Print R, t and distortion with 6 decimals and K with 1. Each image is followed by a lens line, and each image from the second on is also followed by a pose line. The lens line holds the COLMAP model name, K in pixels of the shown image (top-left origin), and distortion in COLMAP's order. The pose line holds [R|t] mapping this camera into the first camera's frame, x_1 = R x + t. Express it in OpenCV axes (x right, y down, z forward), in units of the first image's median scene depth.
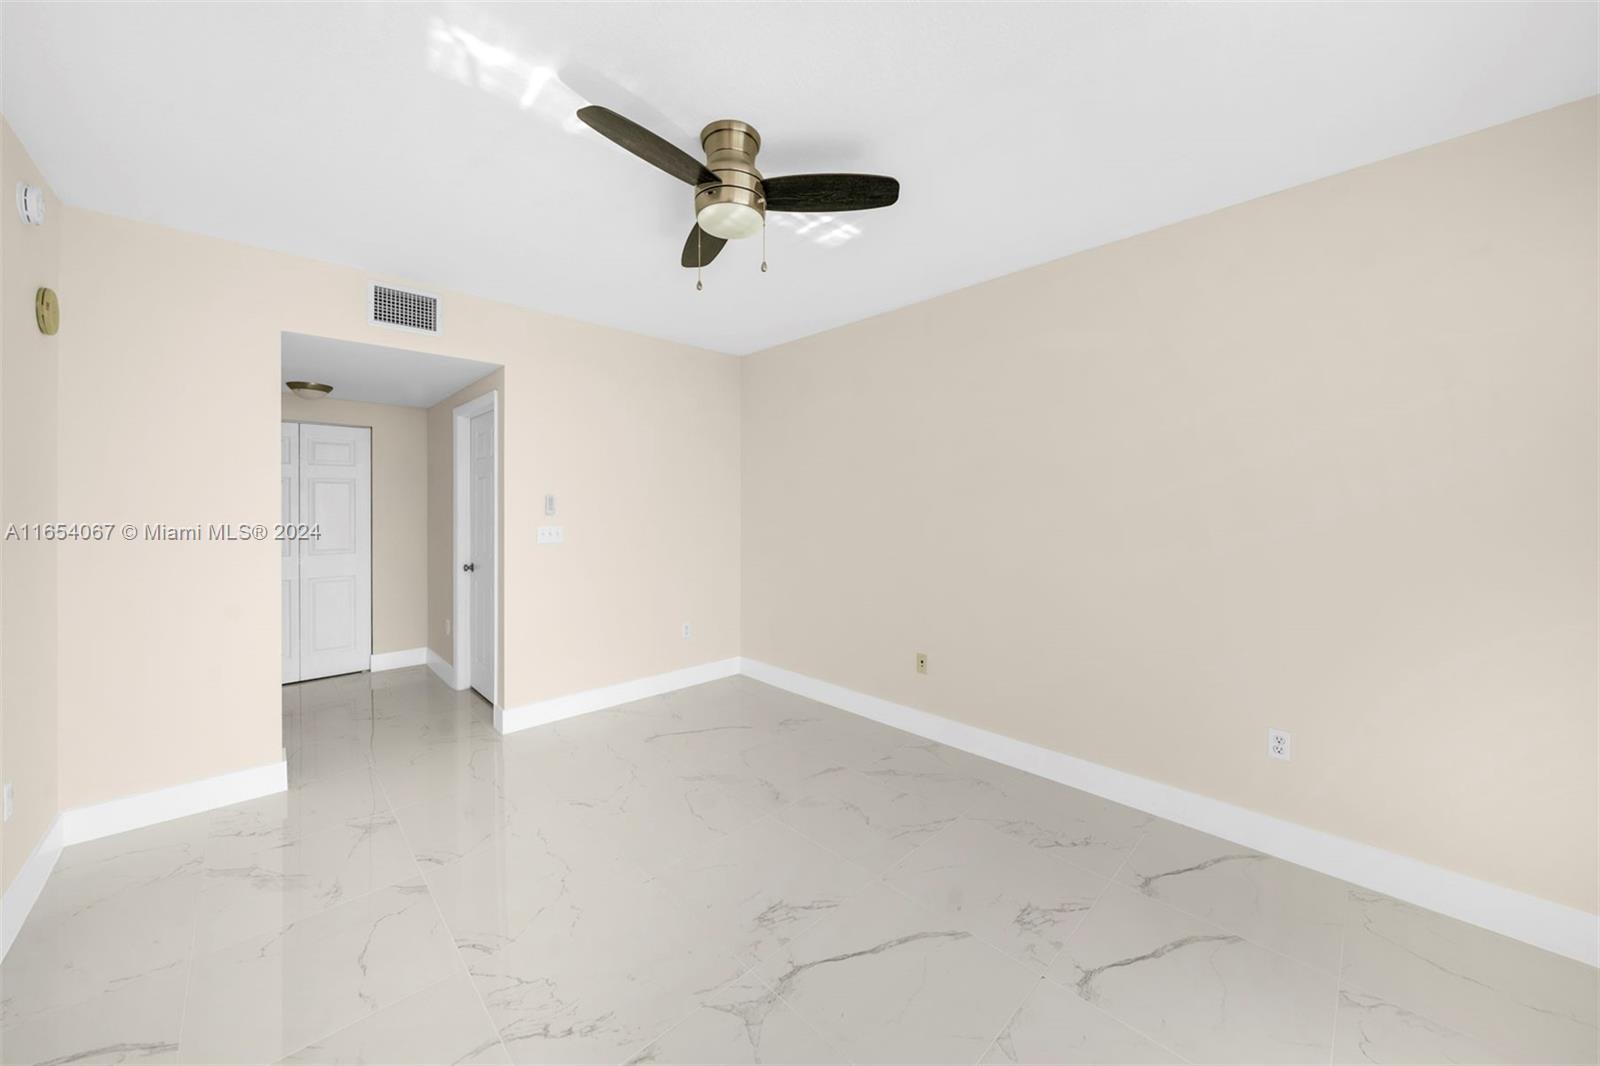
lens RADIAL K [[574.6, 0, 799.9], [0, 574.6, 501.6], [0, 0, 1]] dist [0.000210, -0.000081]
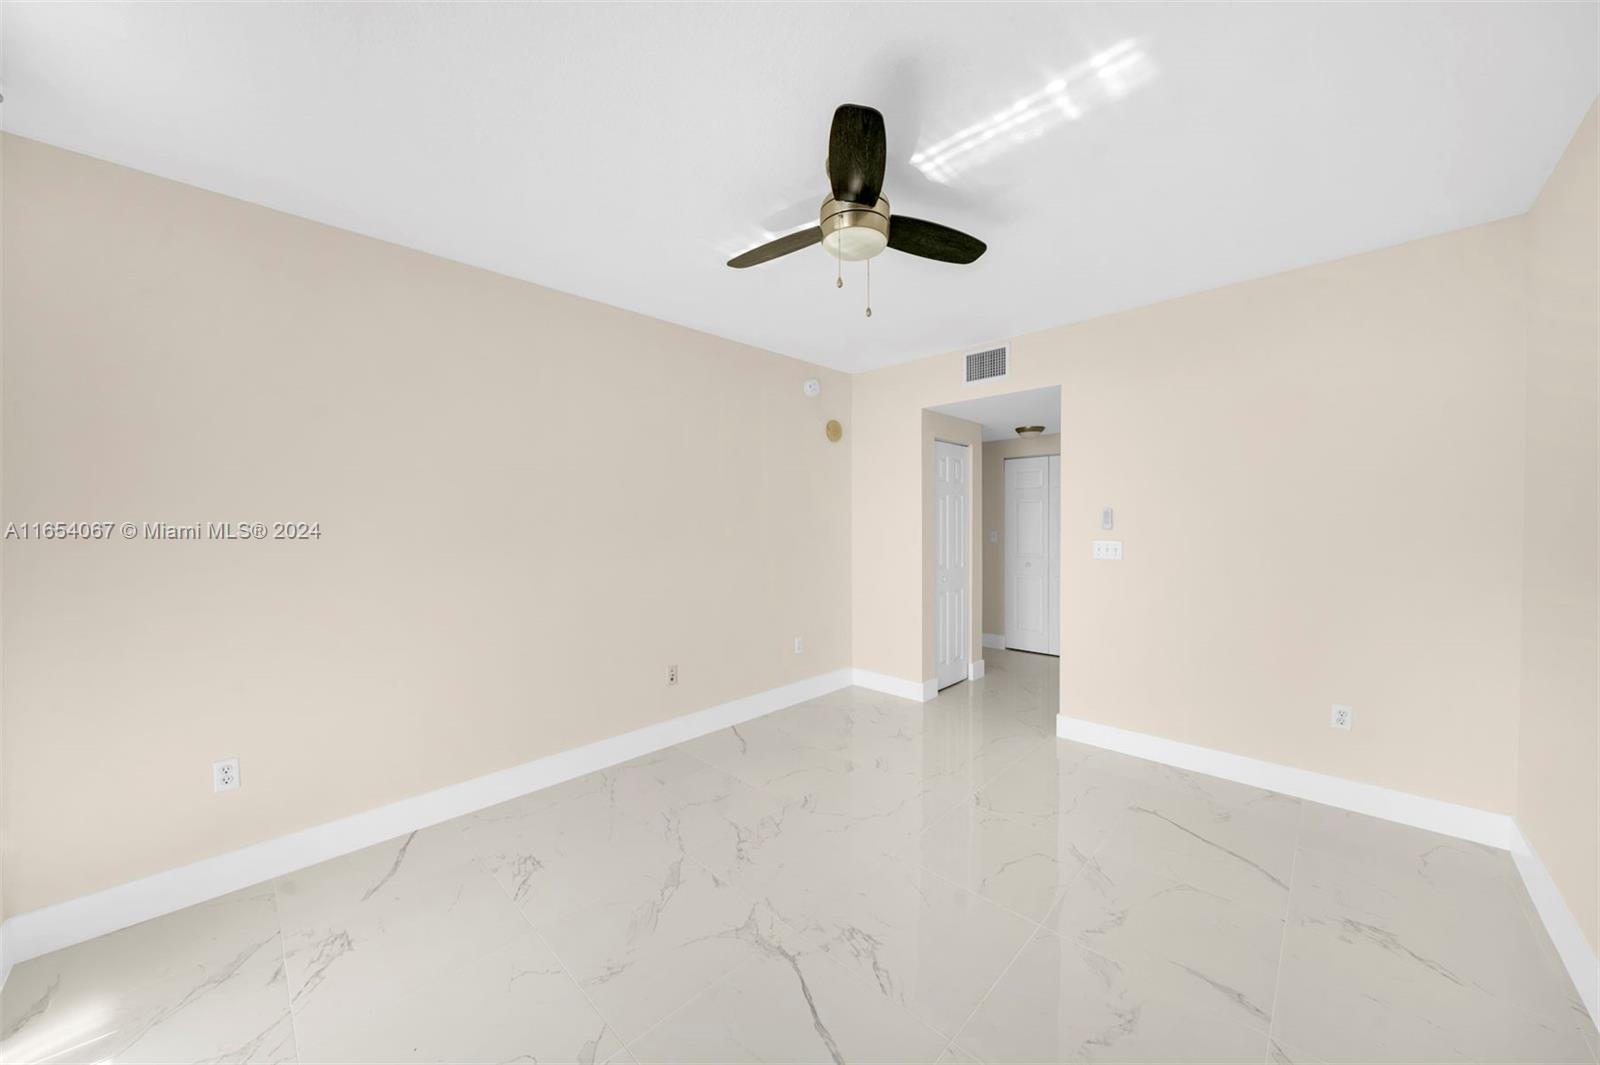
lens RADIAL K [[560.6, 0, 782.1], [0, 560.6, 537.3], [0, 0, 1]] dist [0.000429, 0.000067]
pose [[0.012353, 0.024540, -0.999623, 0.494538], [0.011971, 0.999624, 0.024688, 0.007548], [0.999852, -0.012271, 0.012054, 0.482691]]
